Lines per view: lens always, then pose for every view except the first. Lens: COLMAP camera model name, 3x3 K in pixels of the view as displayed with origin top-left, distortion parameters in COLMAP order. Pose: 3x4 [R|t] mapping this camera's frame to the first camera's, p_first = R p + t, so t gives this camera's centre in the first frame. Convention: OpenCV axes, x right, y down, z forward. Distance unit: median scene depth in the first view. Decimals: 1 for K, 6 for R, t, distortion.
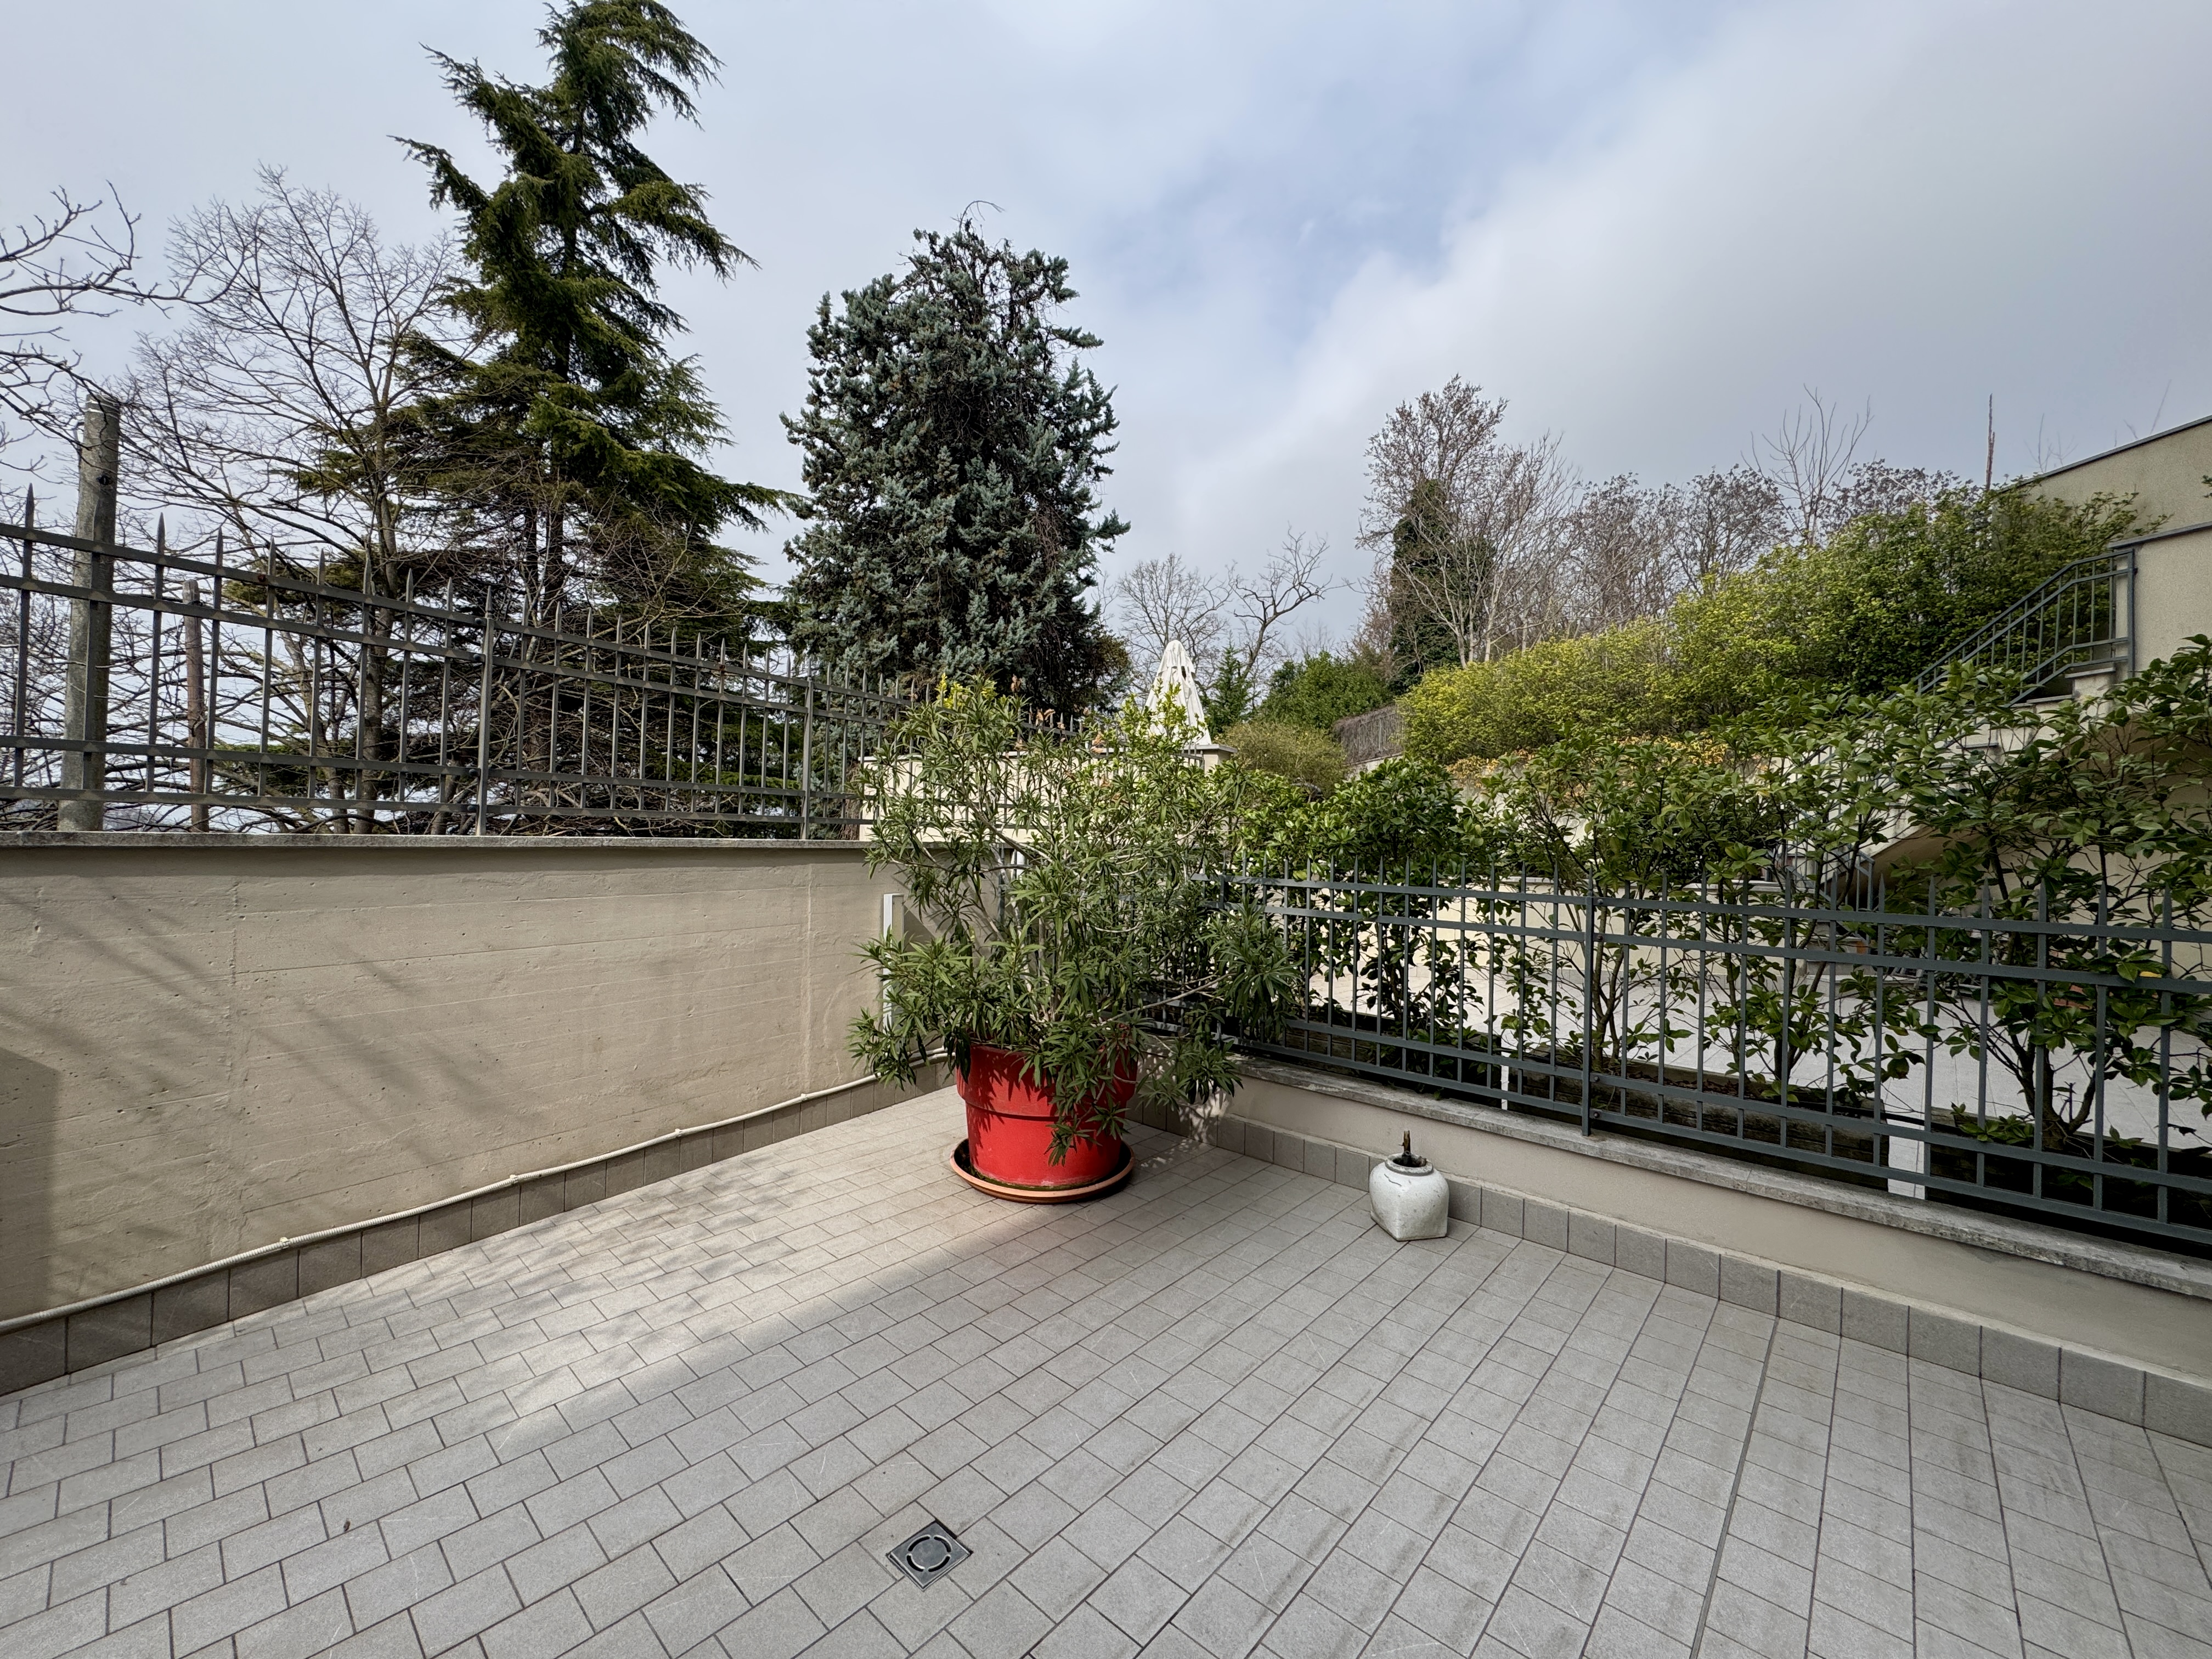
lens RADIAL K [[880.6, 0, 1107.4], [0, 880.6, 829.6], [0, 0, 1]] dist [-0.003851, 0.000622]
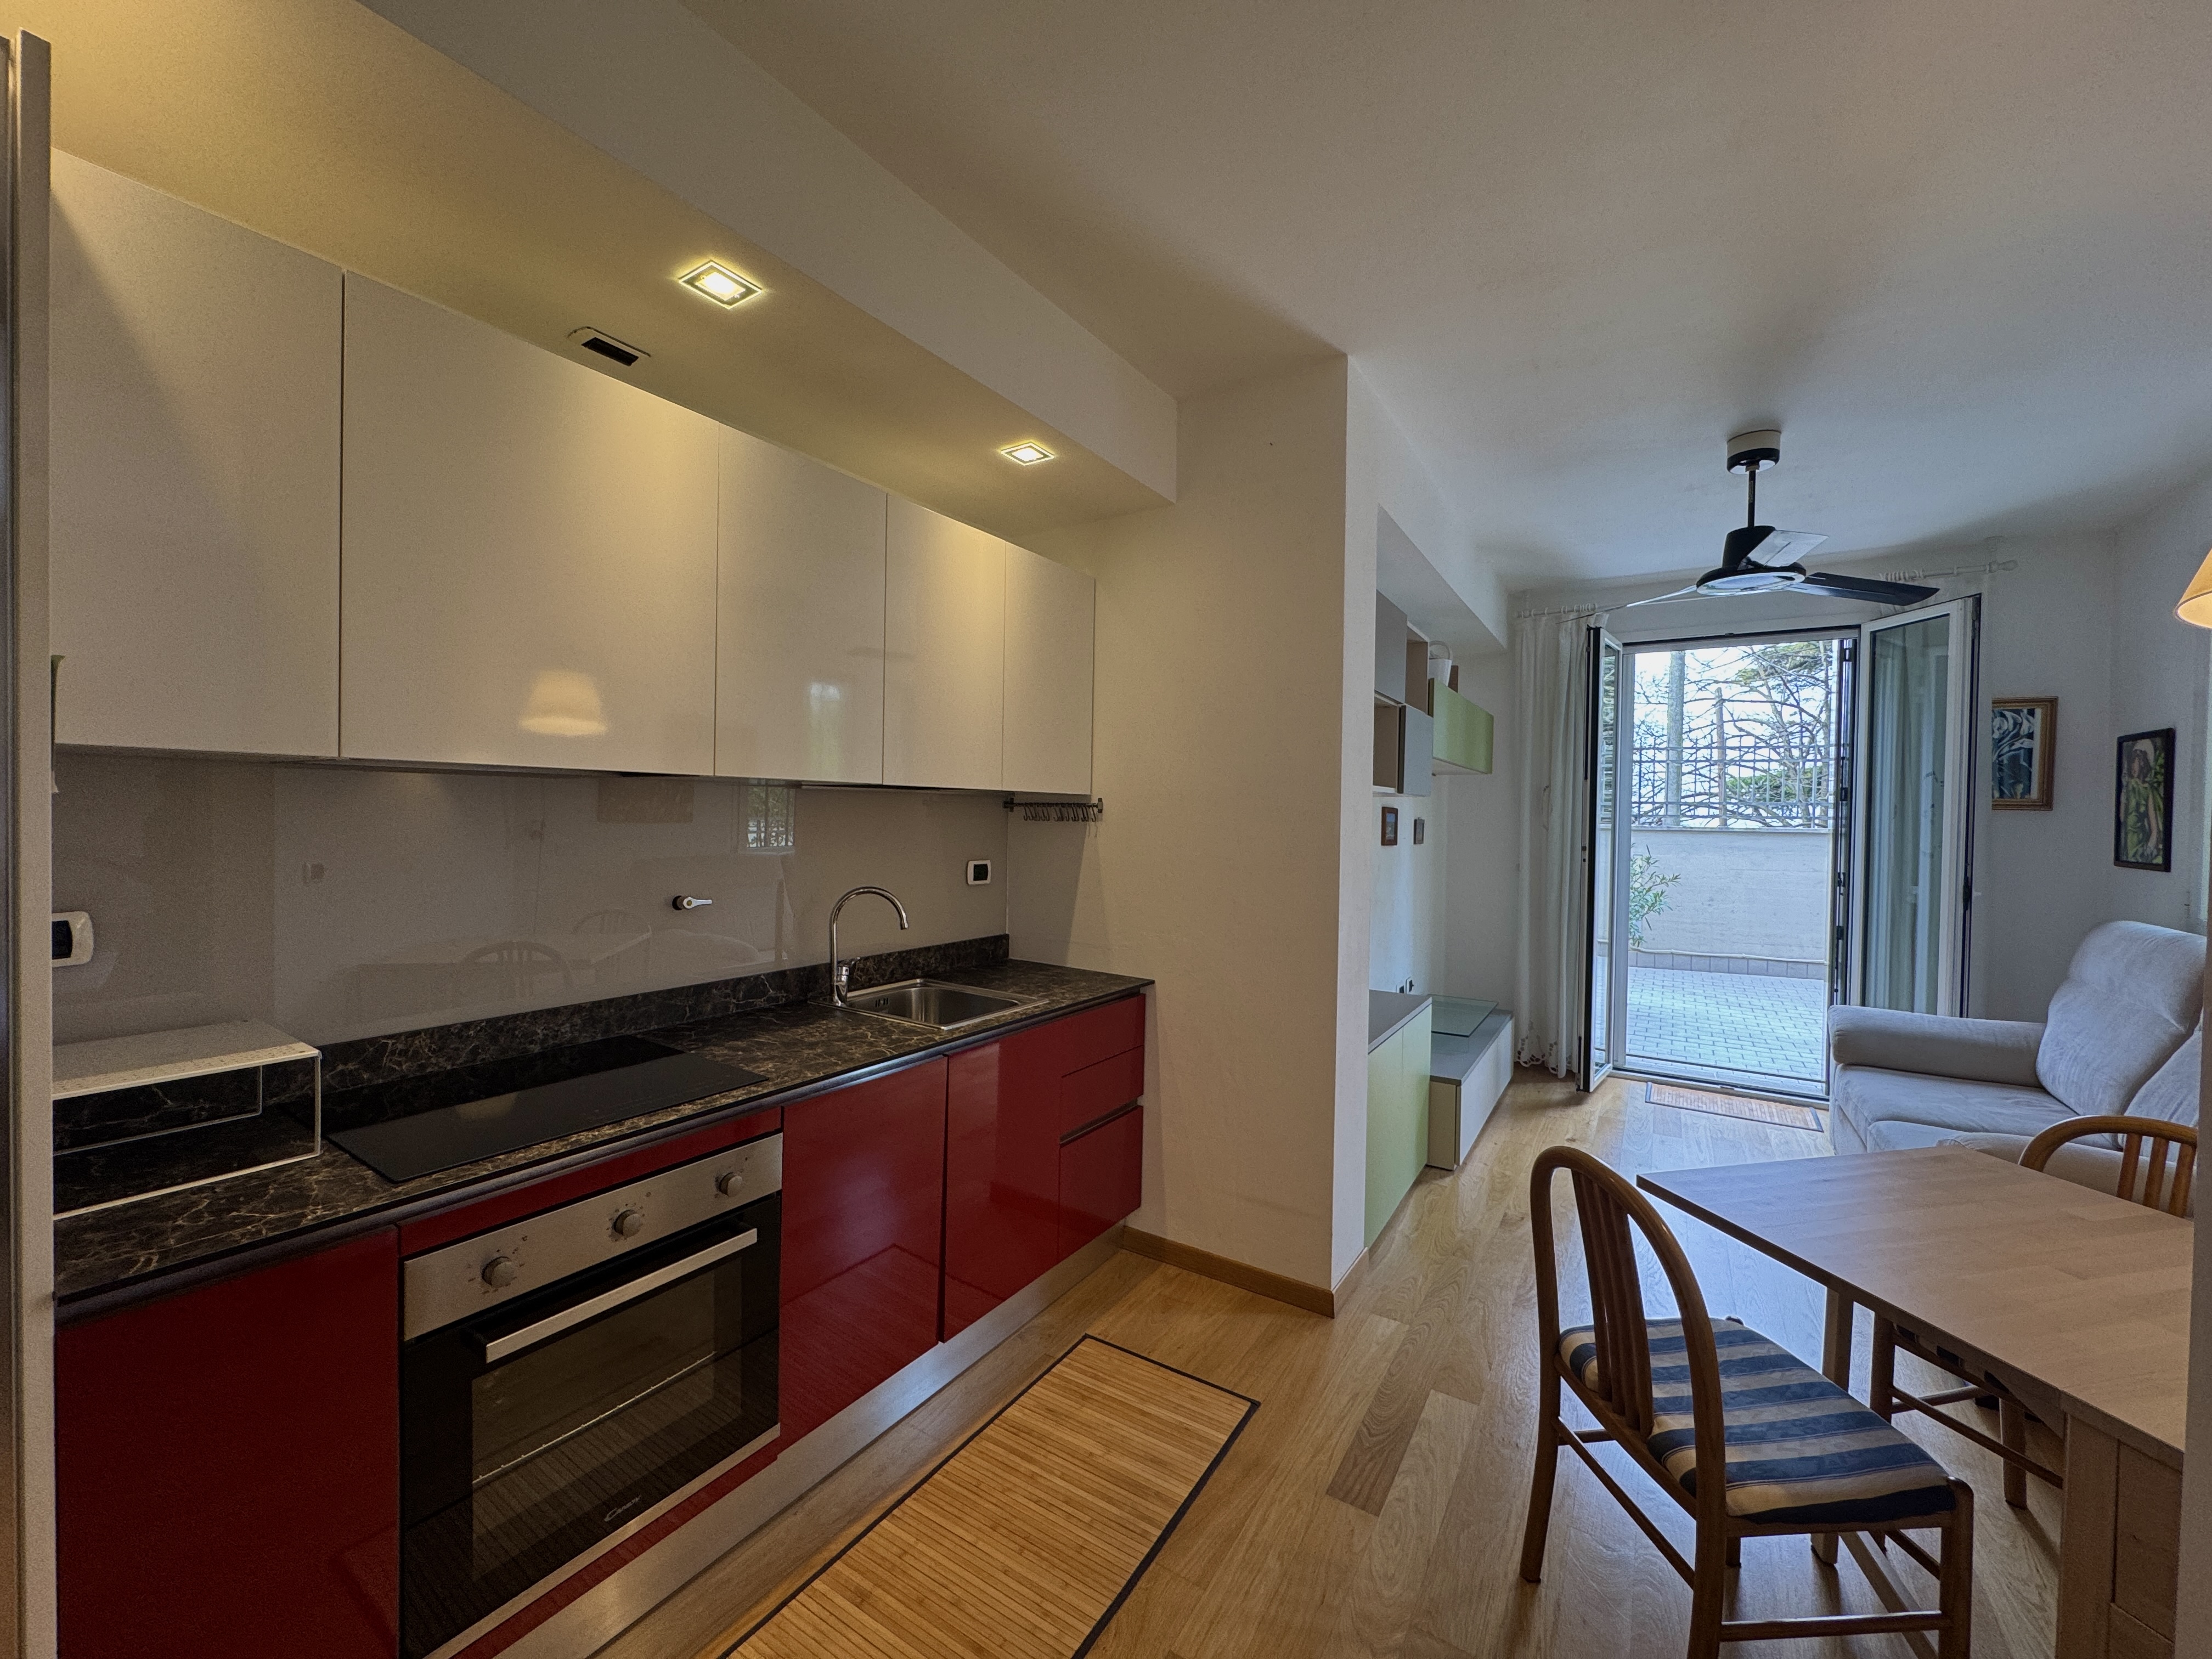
lens RADIAL K [[880.6, 0, 1107.4], [0, 880.6, 827.5], [0, 0, 1]] dist [-0.003851, 0.000622]
pose [[0.156151, -0.008757, -0.987694, 1.621212], [-0.004746, 0.999942, -0.009616, 0.043128], [0.987722, 0.006189, 0.156101, -1.555847]]
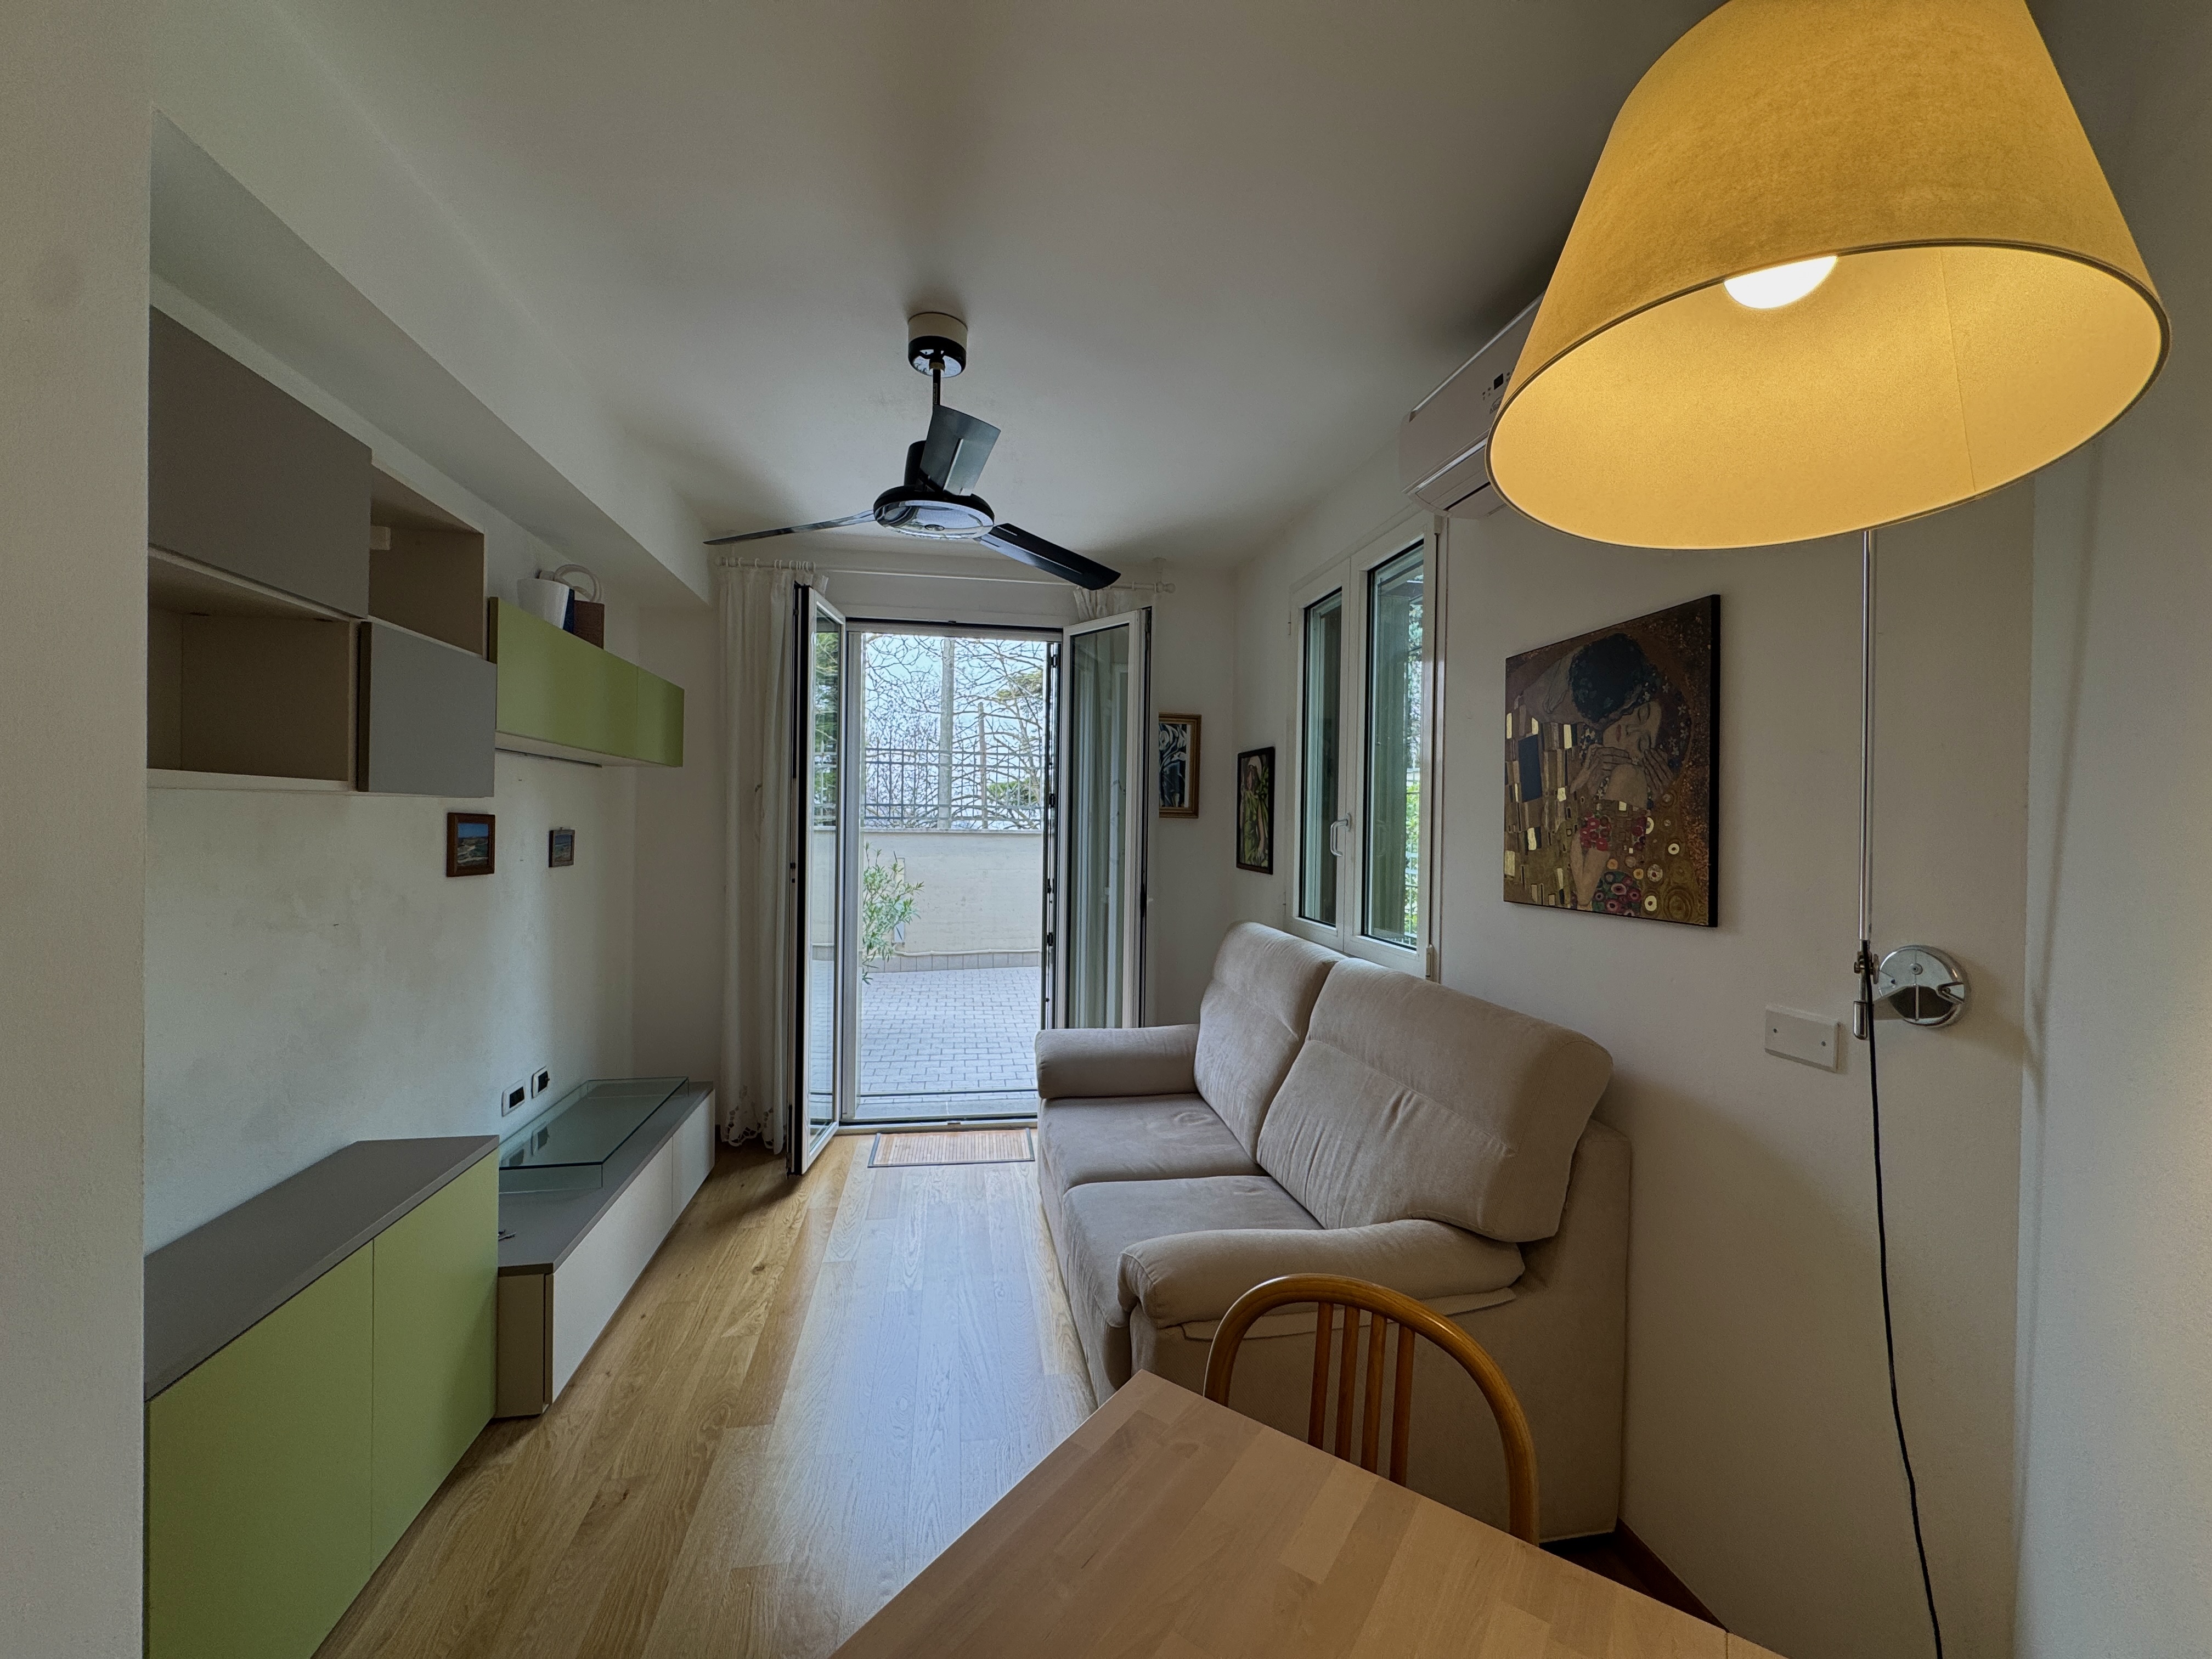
lens RADIAL K [[880.6, 0, 1107.0], [0, 880.6, 827.2], [0, 0, 1]] dist [-0.003851, 0.000622]
pose [[0.780131, -0.011126, -0.625517, 1.337826], [0.009460, 0.999937, -0.005987, 0.020544], [0.625545, -0.001247, 0.780187, -1.182464]]
